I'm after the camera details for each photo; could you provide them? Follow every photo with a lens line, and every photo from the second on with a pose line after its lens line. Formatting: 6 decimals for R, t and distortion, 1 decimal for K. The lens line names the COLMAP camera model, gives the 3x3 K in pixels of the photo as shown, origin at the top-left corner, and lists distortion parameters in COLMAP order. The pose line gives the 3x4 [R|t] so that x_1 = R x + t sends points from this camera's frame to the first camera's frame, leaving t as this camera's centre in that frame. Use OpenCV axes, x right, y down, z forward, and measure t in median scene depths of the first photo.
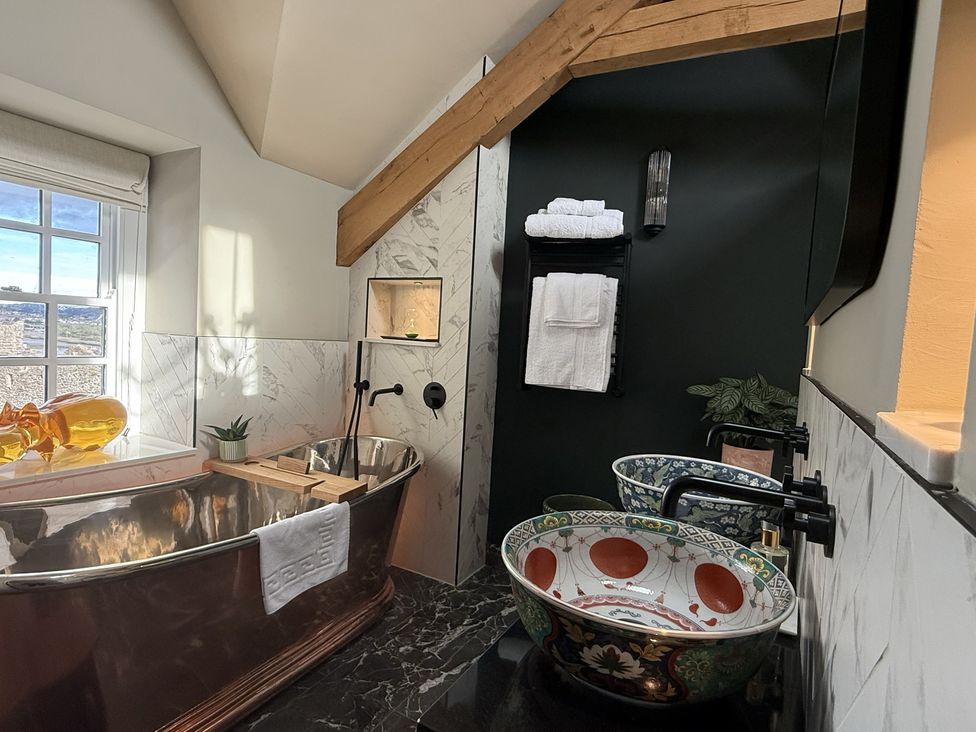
lens RADIAL K [[529.5, 0, 488.0], [0, 529.5, 366.0], [0, 0, 1]] dist [0.000276, 0.001540]
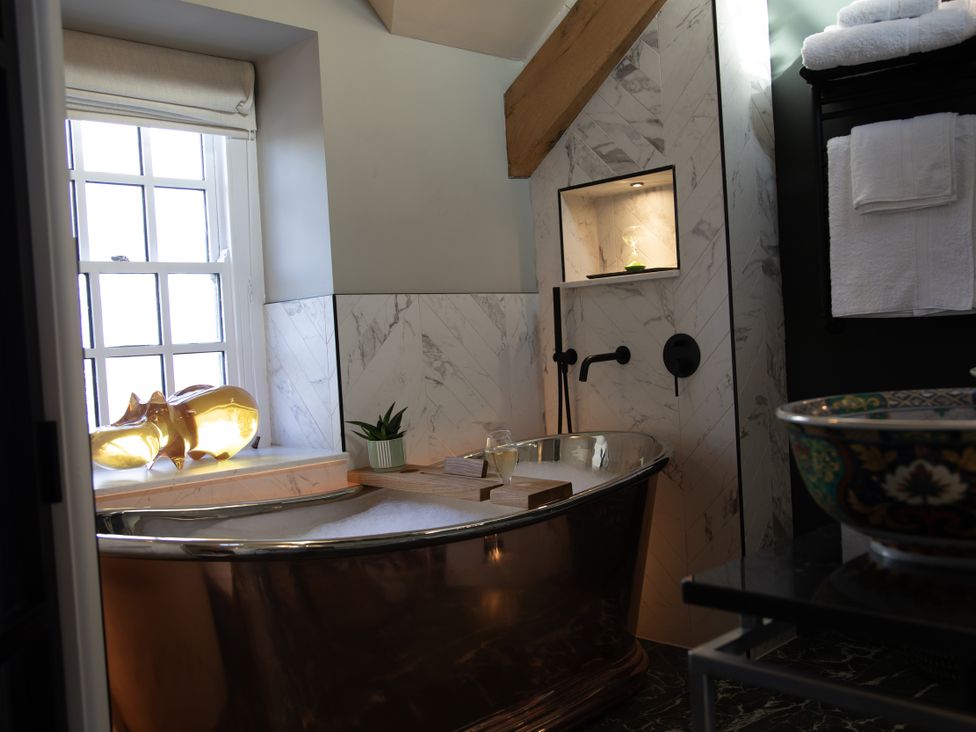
lens RADIAL K [[952.5, 0, 488.0], [0, 952.5, 366.0], [0, 0, 1]] dist [-0.025284, 0.006643]
pose [[0.948994, -0.103218, -0.297921, 0.014862], [0.094418, 0.994568, -0.043820, 0.096768], [0.300826, 0.013456, 0.953584, -0.130896]]
